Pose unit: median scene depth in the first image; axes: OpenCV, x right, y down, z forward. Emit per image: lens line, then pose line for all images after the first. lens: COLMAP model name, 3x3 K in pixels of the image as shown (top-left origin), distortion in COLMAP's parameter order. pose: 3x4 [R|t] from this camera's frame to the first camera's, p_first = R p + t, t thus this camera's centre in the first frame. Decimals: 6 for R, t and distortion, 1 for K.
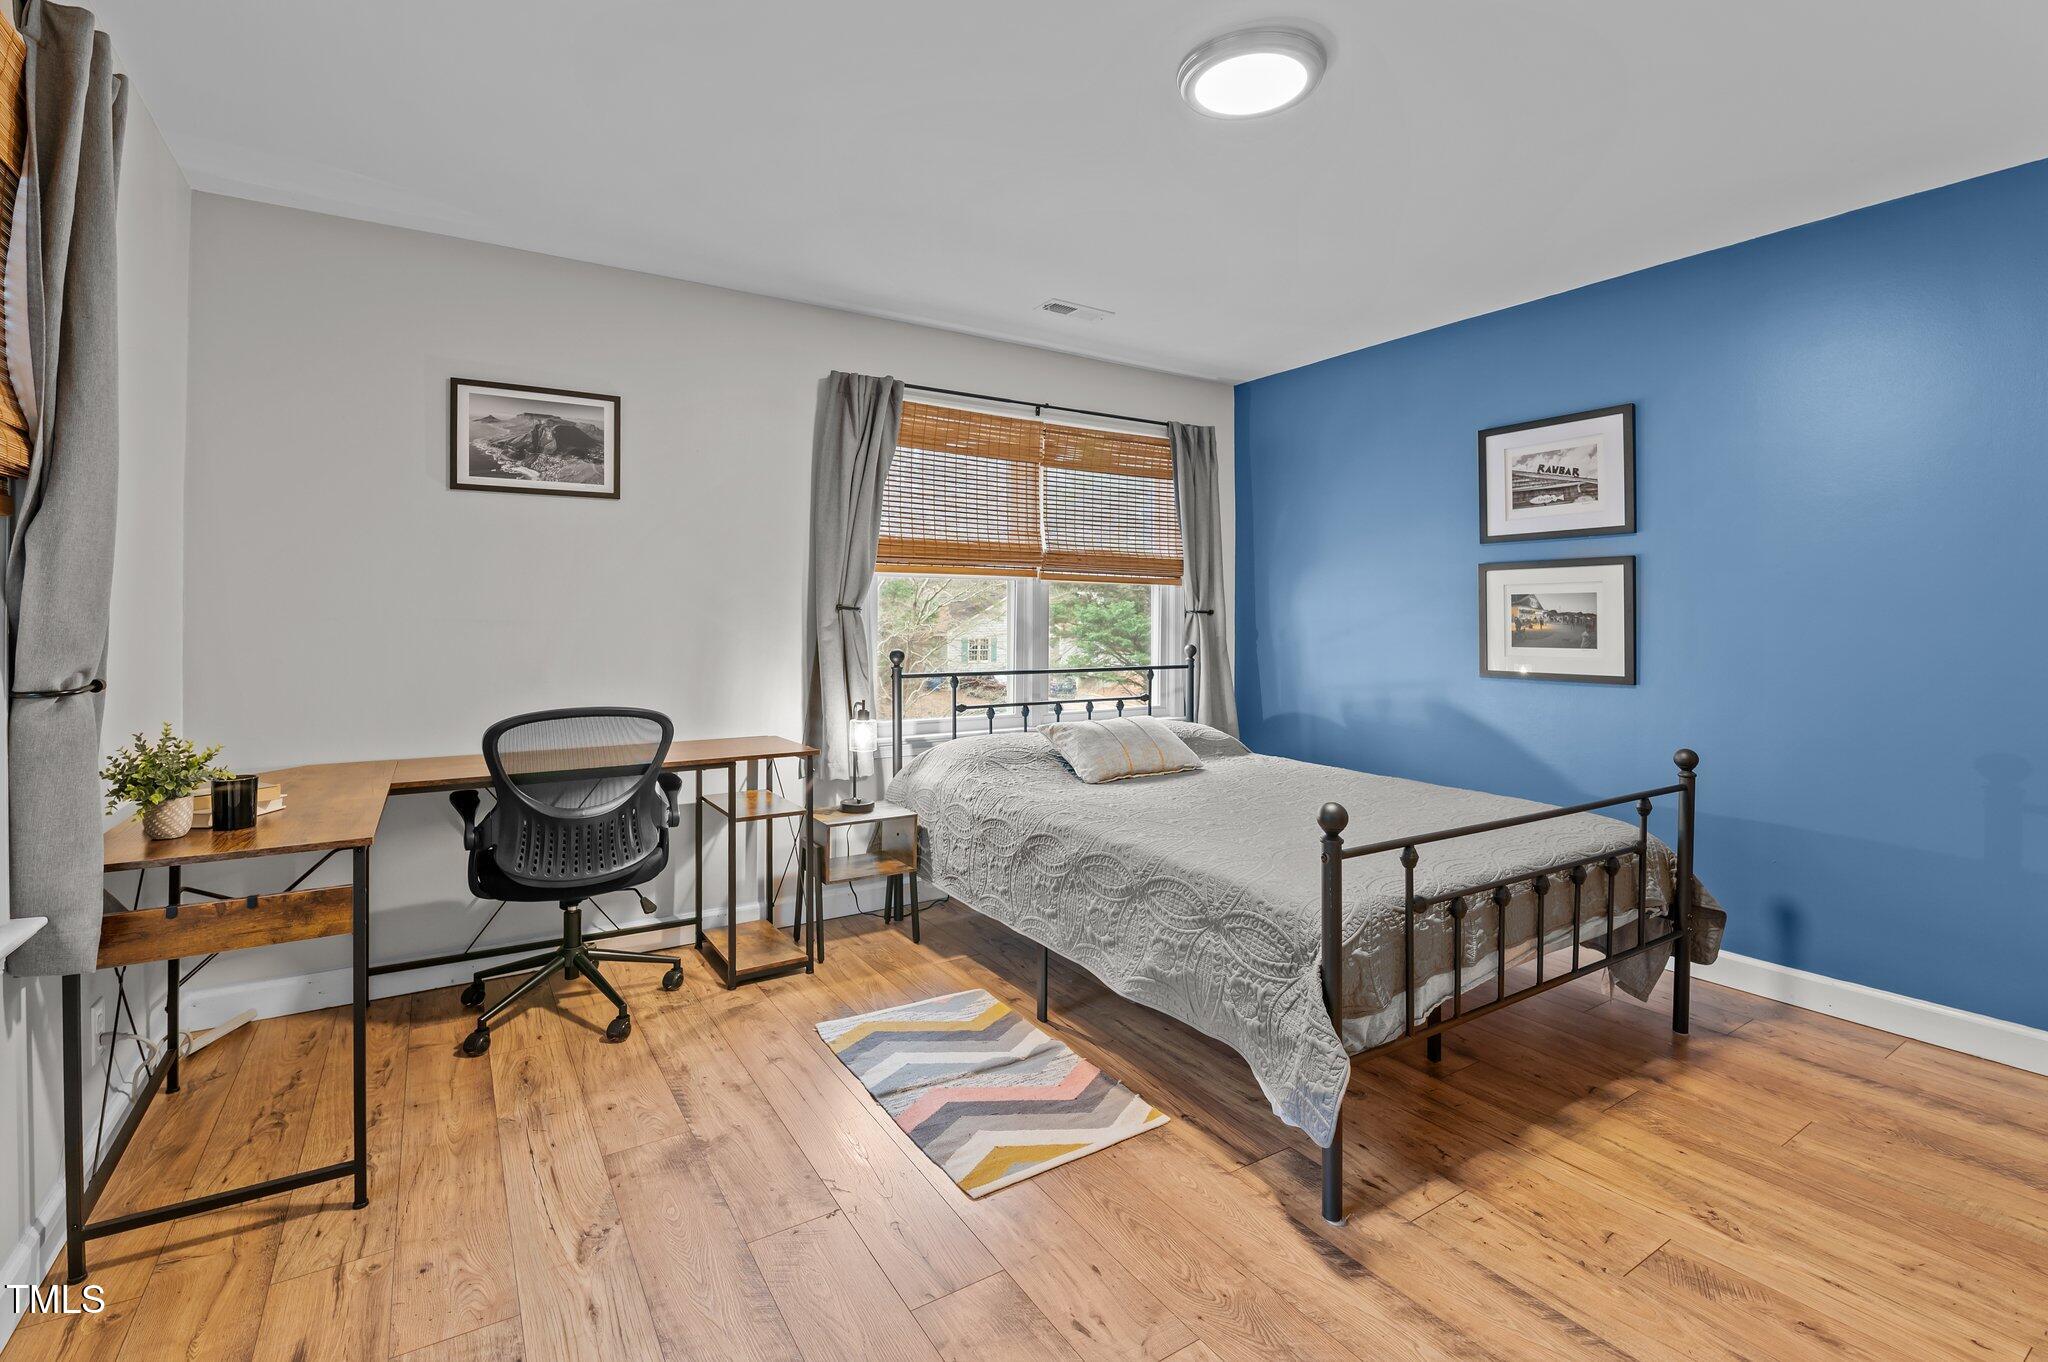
lens RADIAL K [[881.9, 0, 1029.7], [0, 881.9, 609.3], [0, 0, 1]] dist [-0.007102, -0.007260]
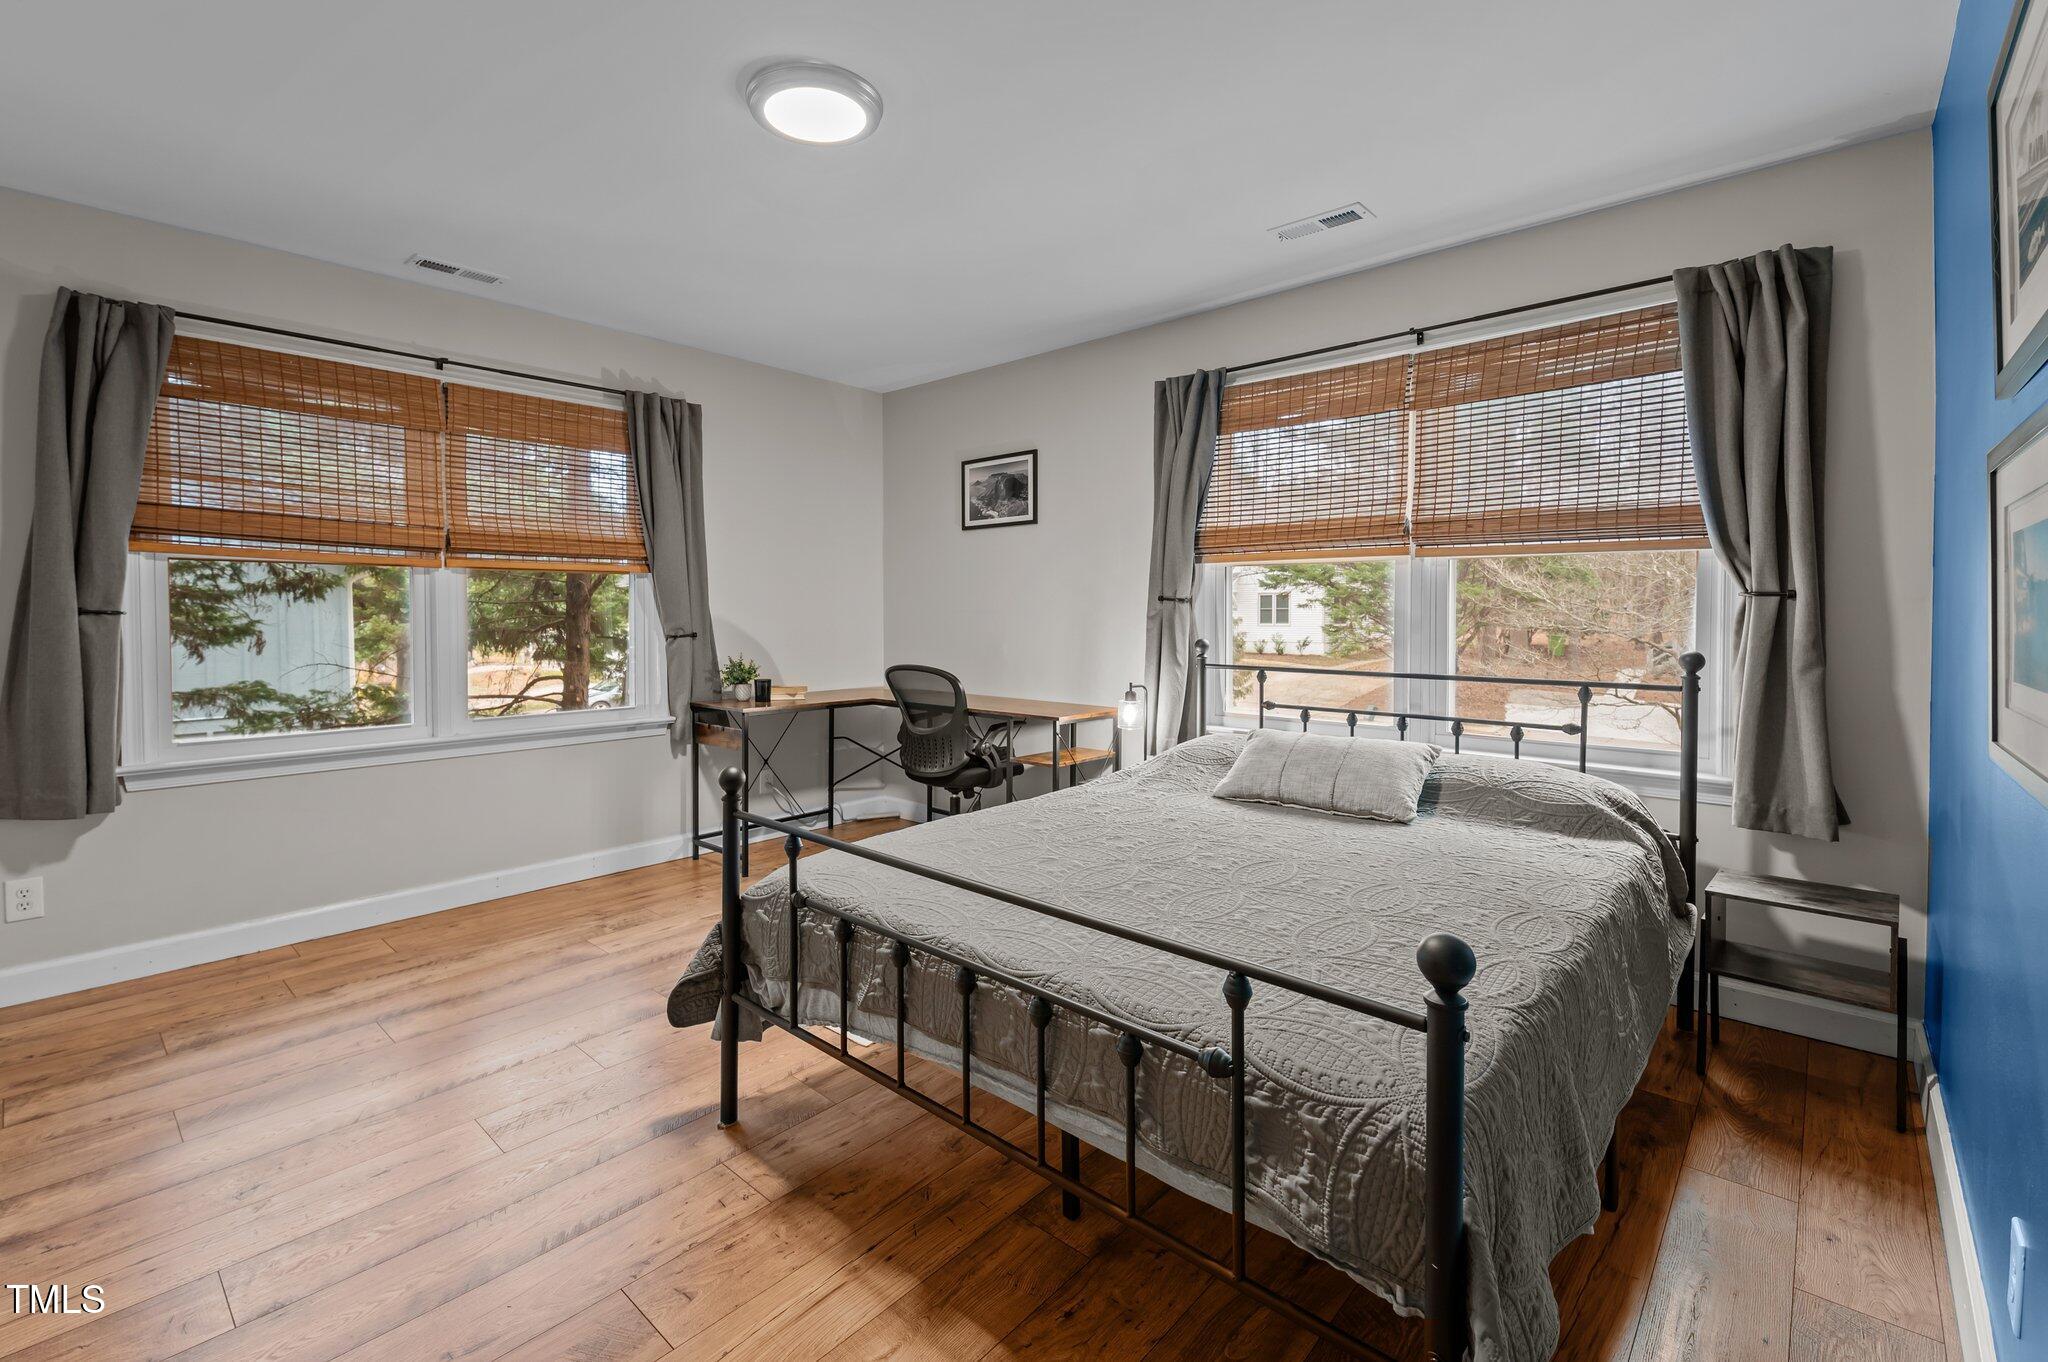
lens RADIAL K [[881.9, 0, 1016.5], [0, 881.9, 630.8], [0, 0, 1]] dist [-0.007102, -0.007260]
pose [[0.278962, 0.016383, -0.960162, 0.865309], [0.009351, 0.999761, 0.019776, 0.016113], [0.960257, -0.014495, 0.278742, 0.585779]]
